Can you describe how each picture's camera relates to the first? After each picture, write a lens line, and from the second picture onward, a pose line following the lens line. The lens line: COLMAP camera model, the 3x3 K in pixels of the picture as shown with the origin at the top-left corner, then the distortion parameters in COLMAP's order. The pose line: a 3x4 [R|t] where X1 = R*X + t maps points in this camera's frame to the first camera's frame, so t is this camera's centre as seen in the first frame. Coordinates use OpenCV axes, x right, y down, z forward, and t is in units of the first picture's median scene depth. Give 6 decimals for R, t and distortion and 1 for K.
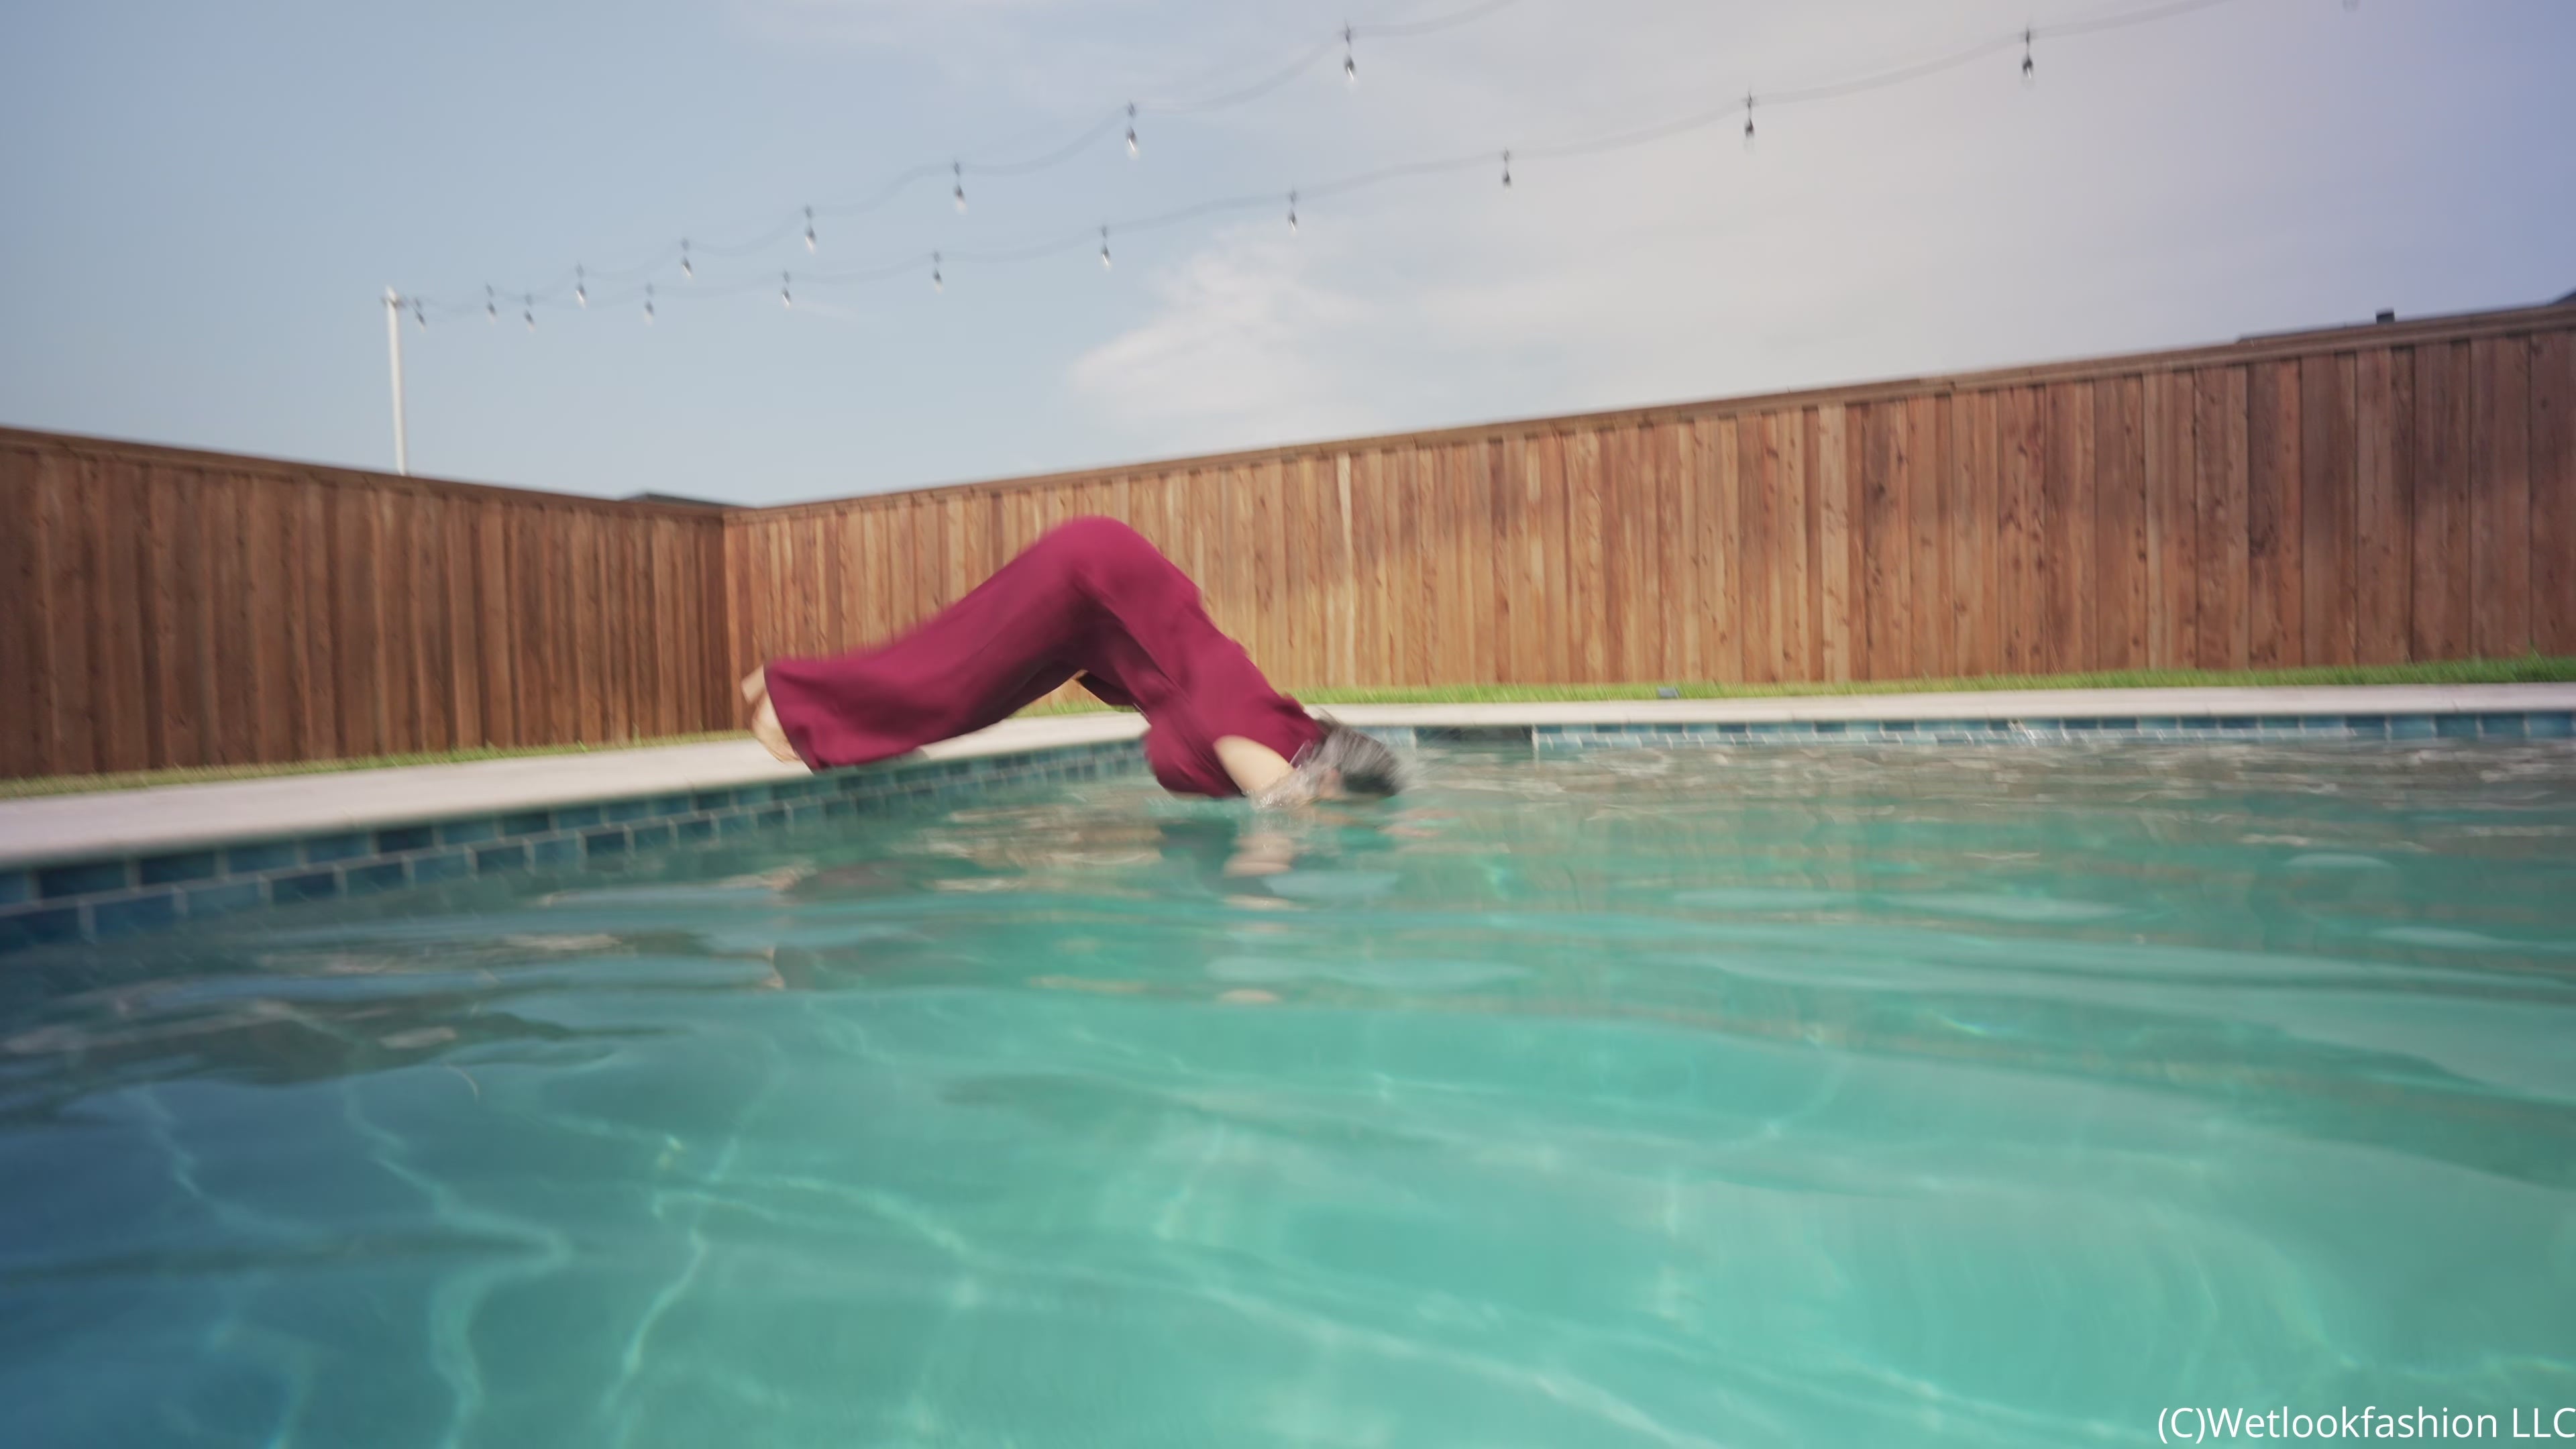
lens RADIAL K [[1299.6, 0, 1289.0], [0, 1299.6, 725.6], [0, 0, 1]] dist [-0.014009, 0.009109]
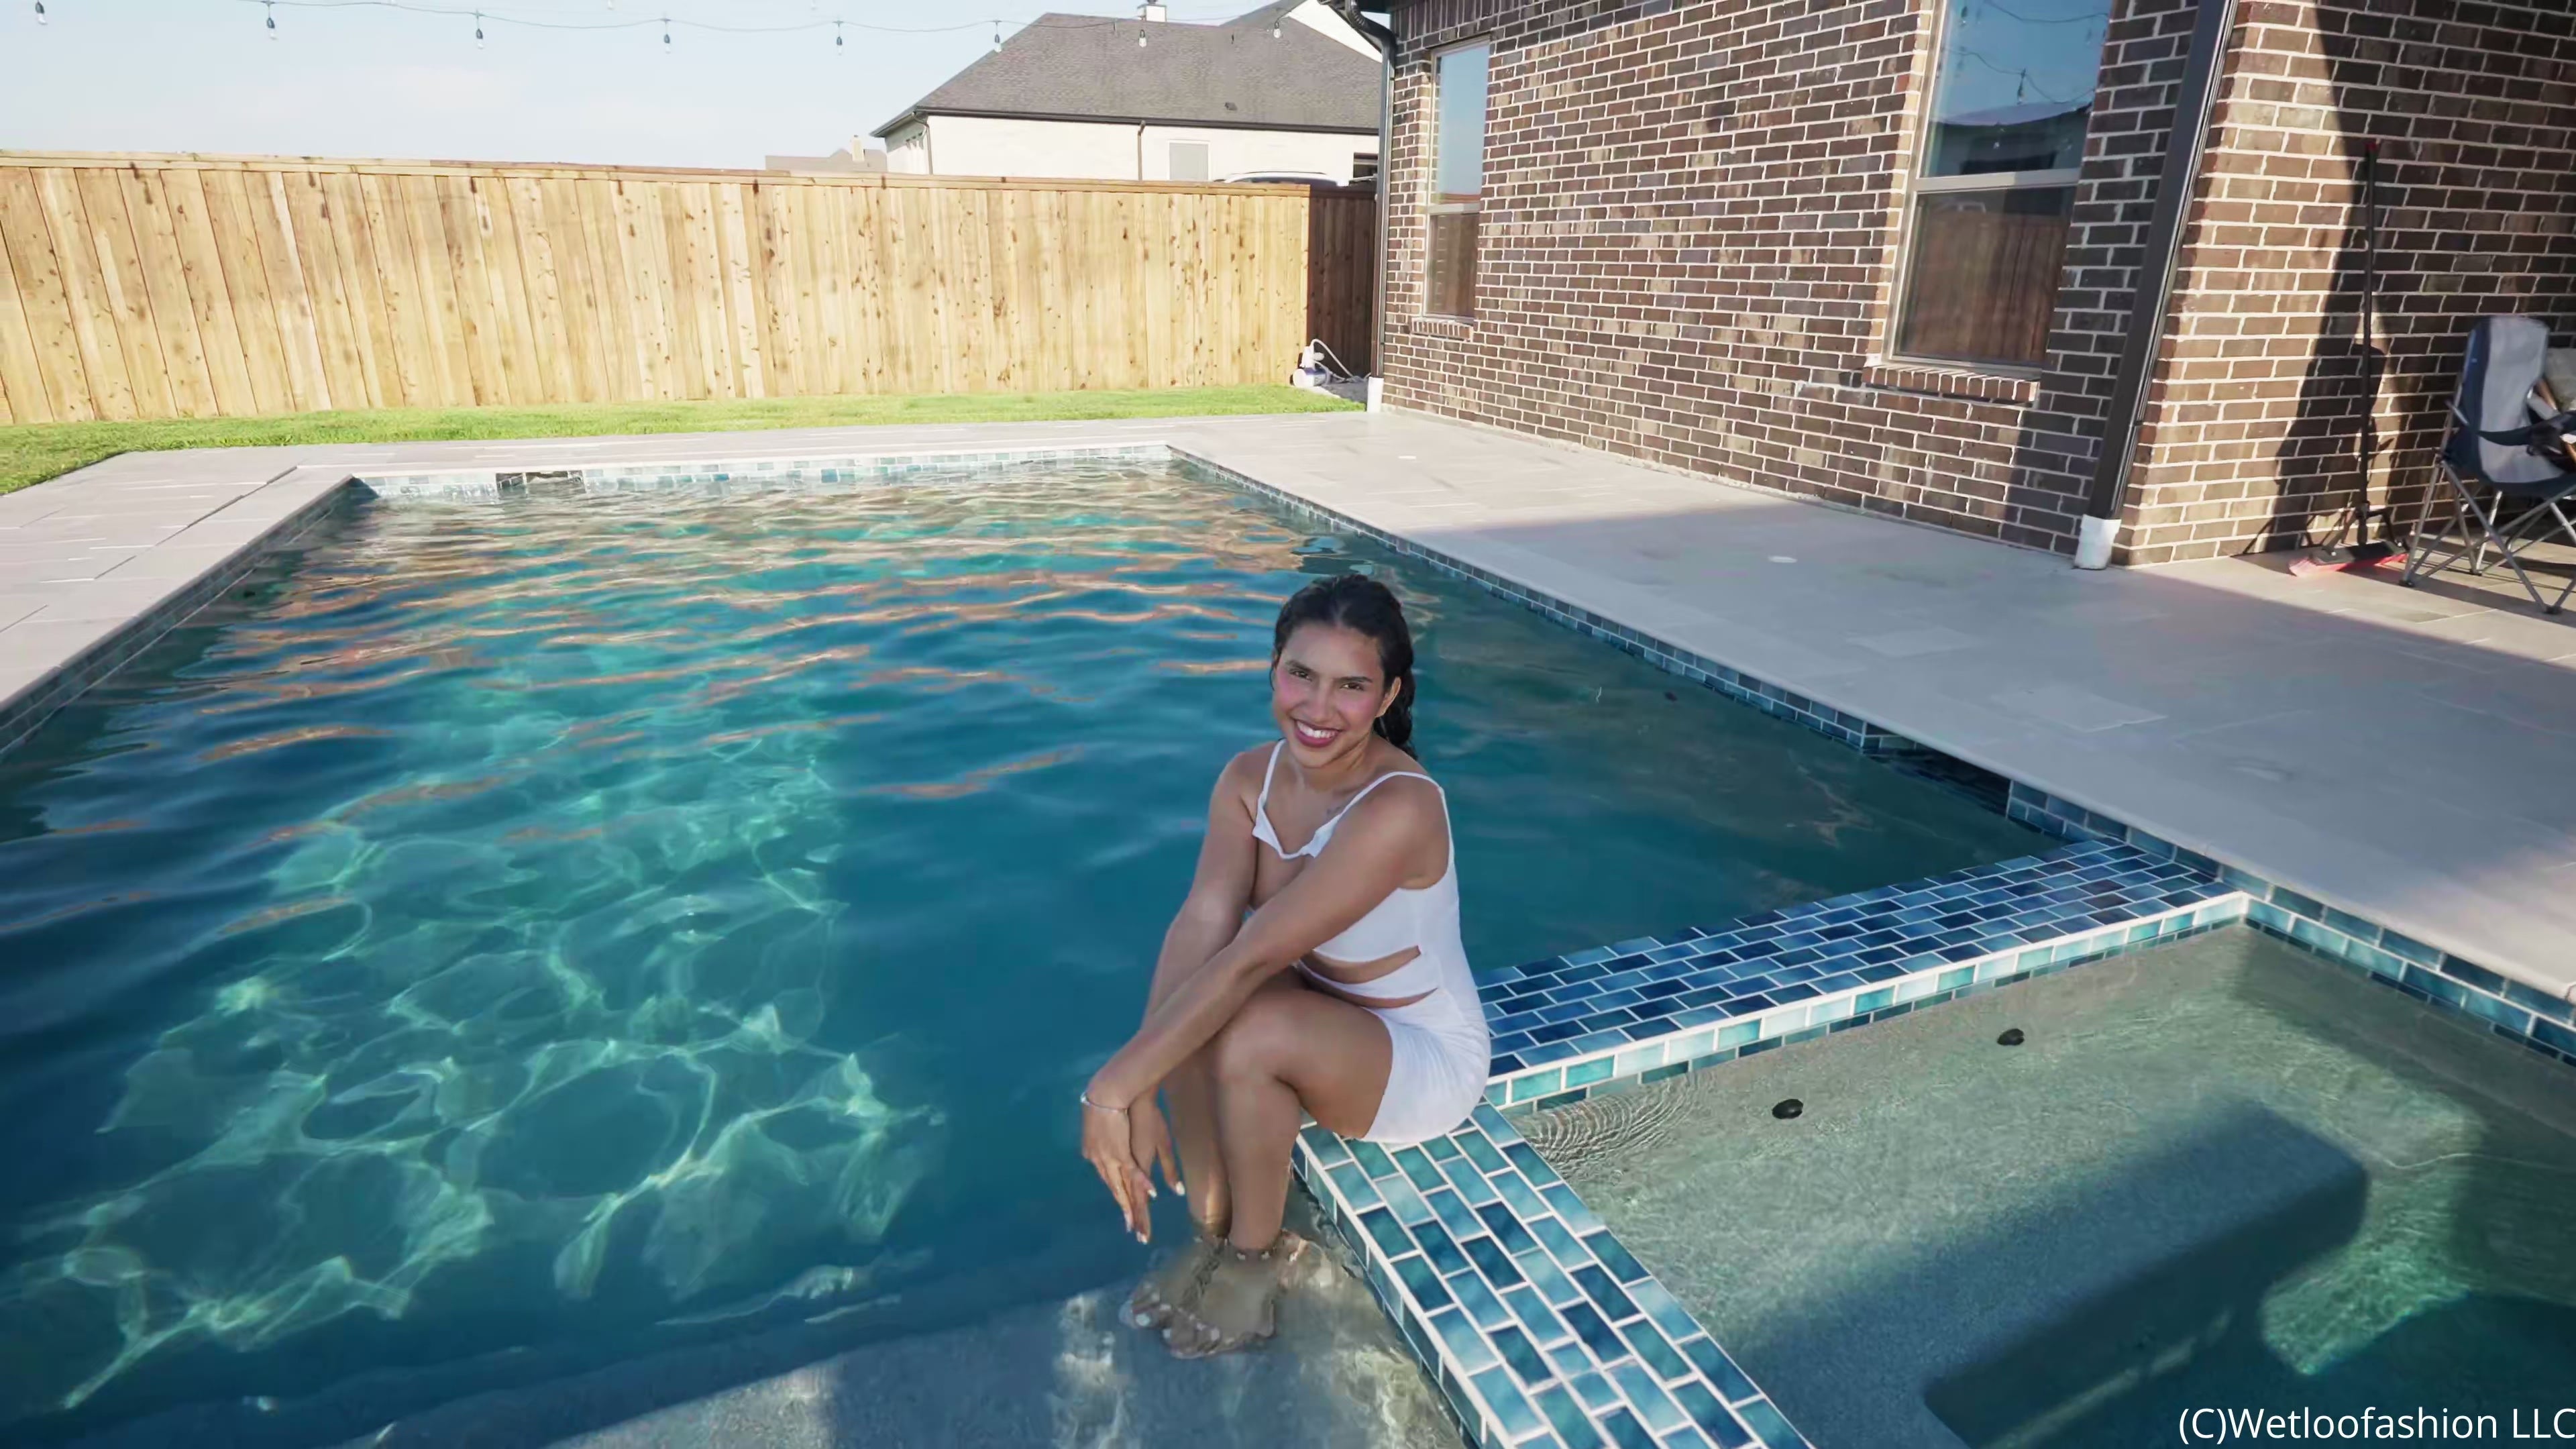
lens RADIAL K [[1299.6, 0, 1264.9], [0, 1299.6, 715.7], [0, 0, 1]] dist [-0.014009, 0.009109]
pose [[0.713295, -0.192414, 0.673934, -0.199711], [-0.007508, 0.959423, 0.281870, -0.097685], [-0.700824, -0.206116, 0.682907, -0.426049]]
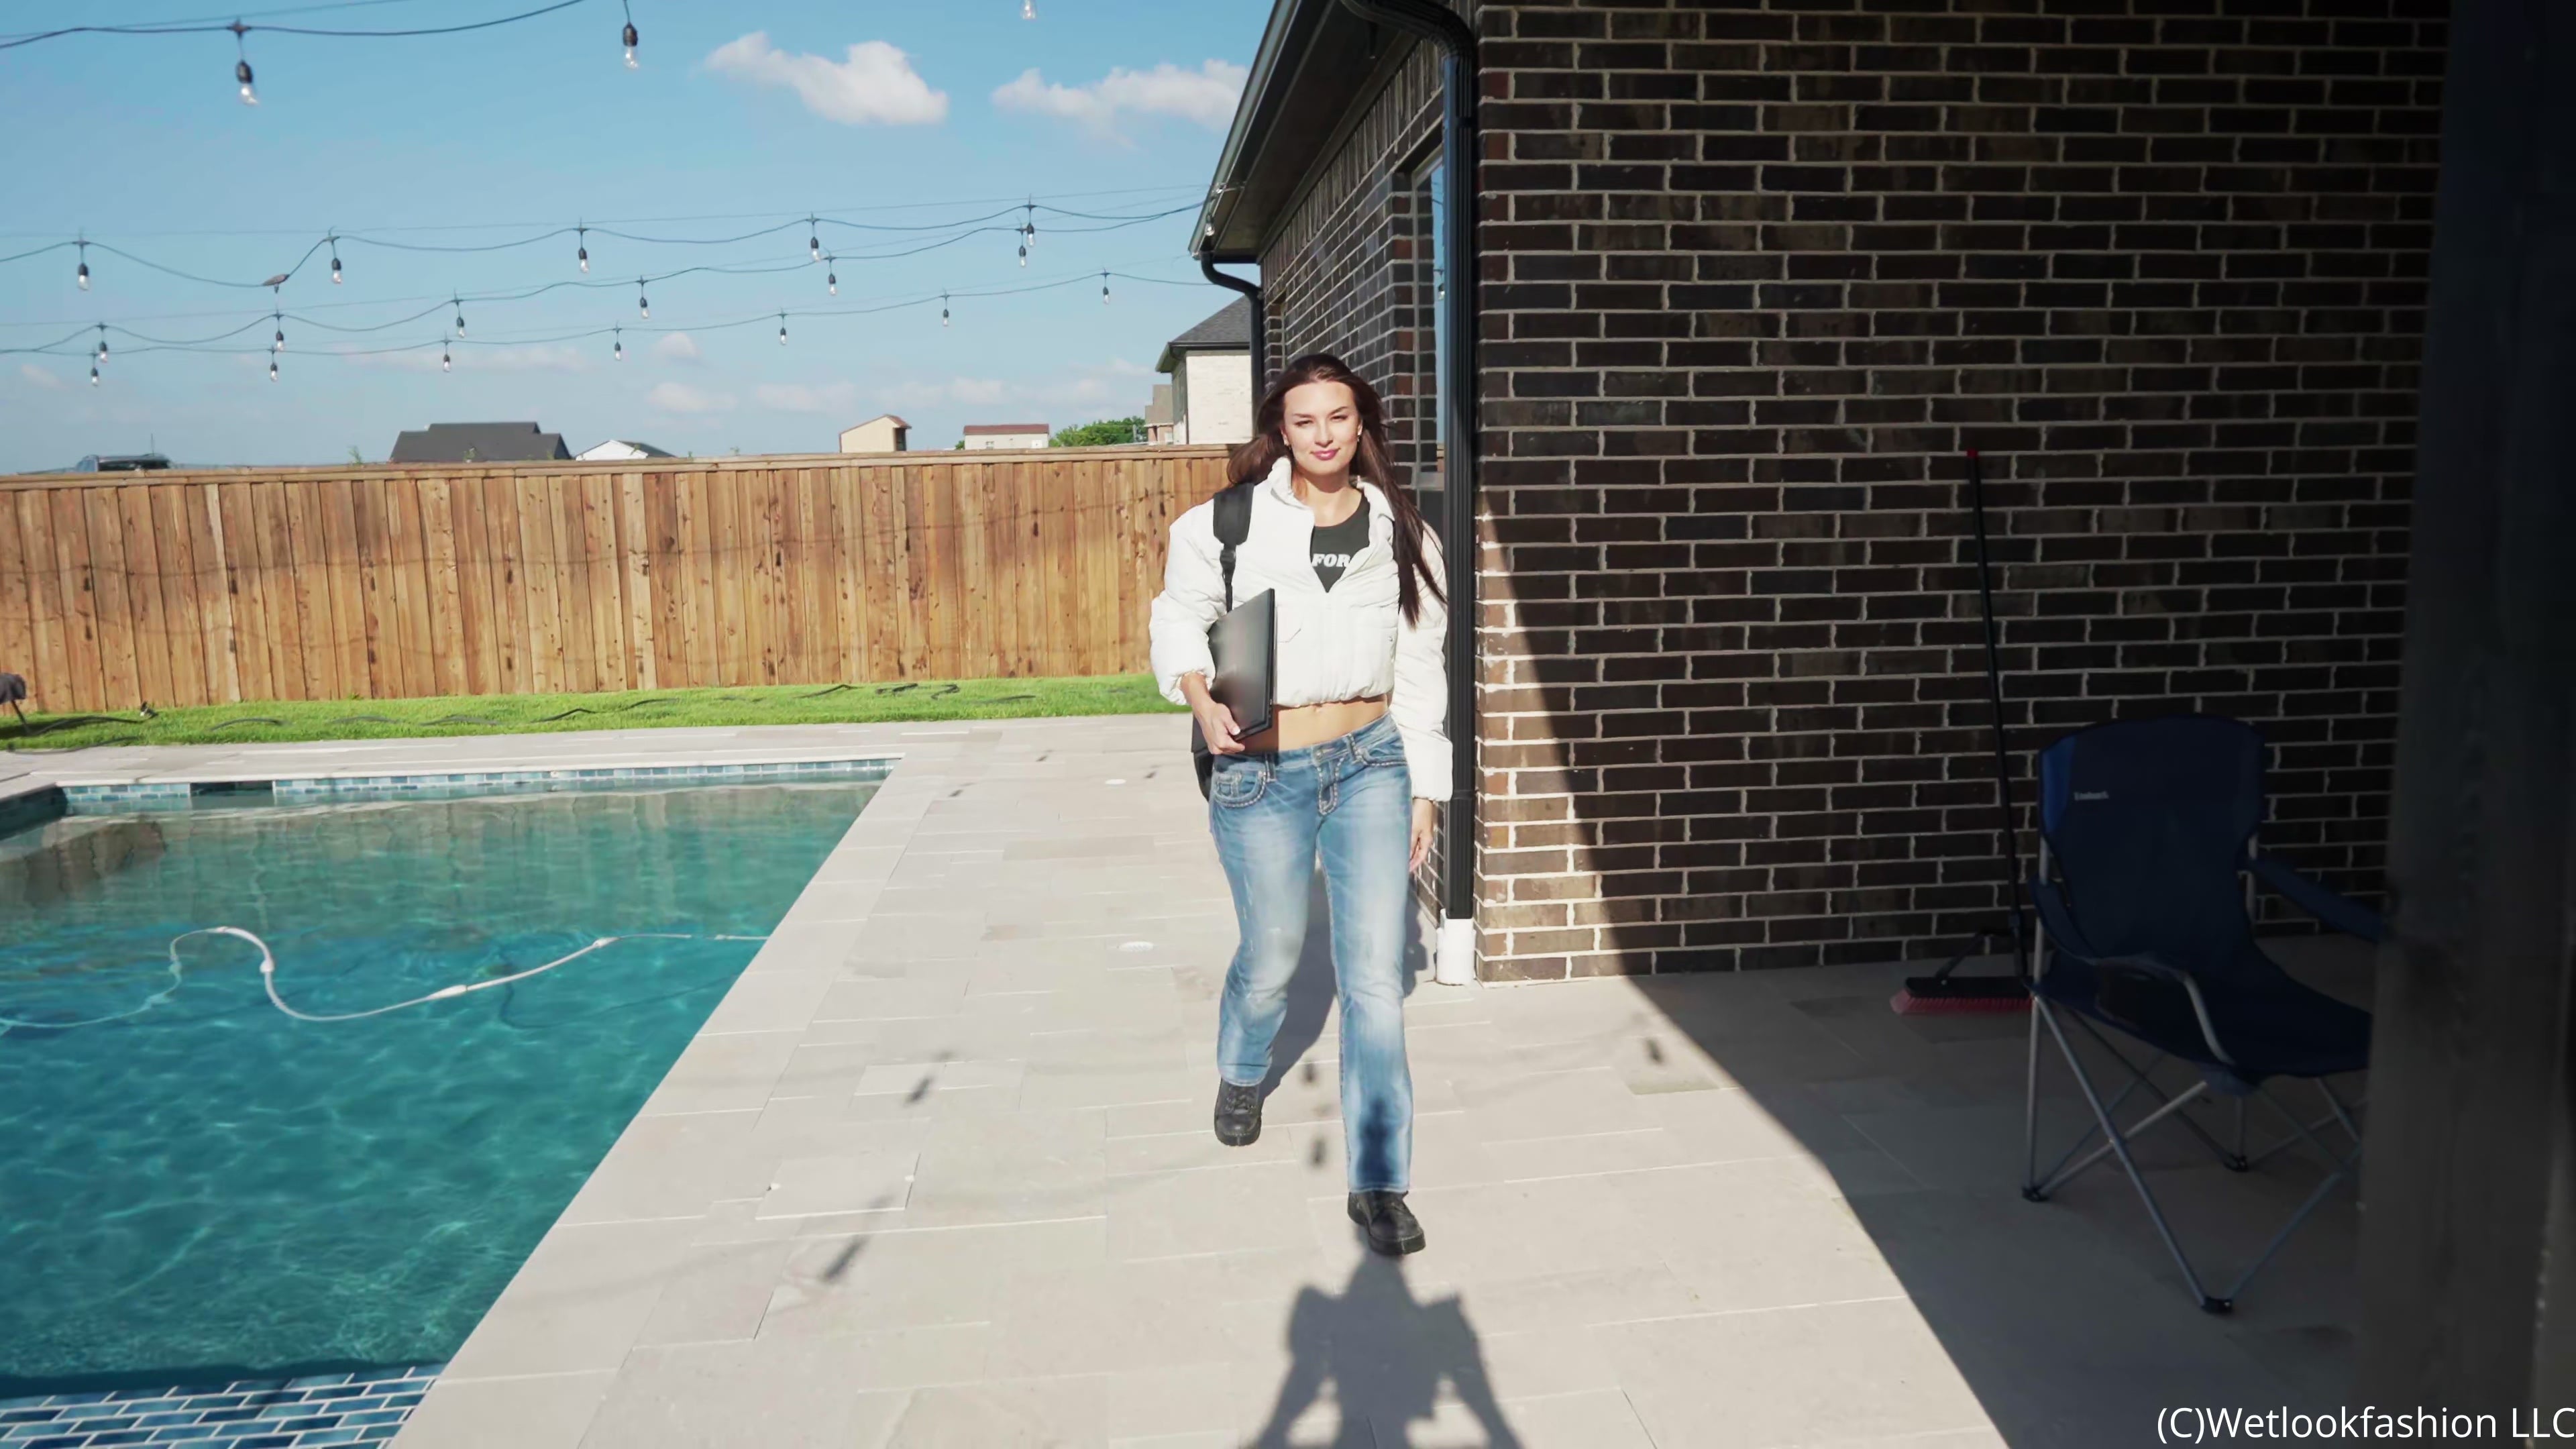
lens RADIAL K [[1628.8, 0, 1270.5], [0, 1628.8, 735.9], [0, 0, 1]] dist [-0.006393, 0.004260]
pose [[0.881644, -0.057738, 0.468370, 0.199437], [0.010571, 0.994654, 0.102718, -0.143373], [-0.471797, -0.085610, 0.877541, -0.749539]]
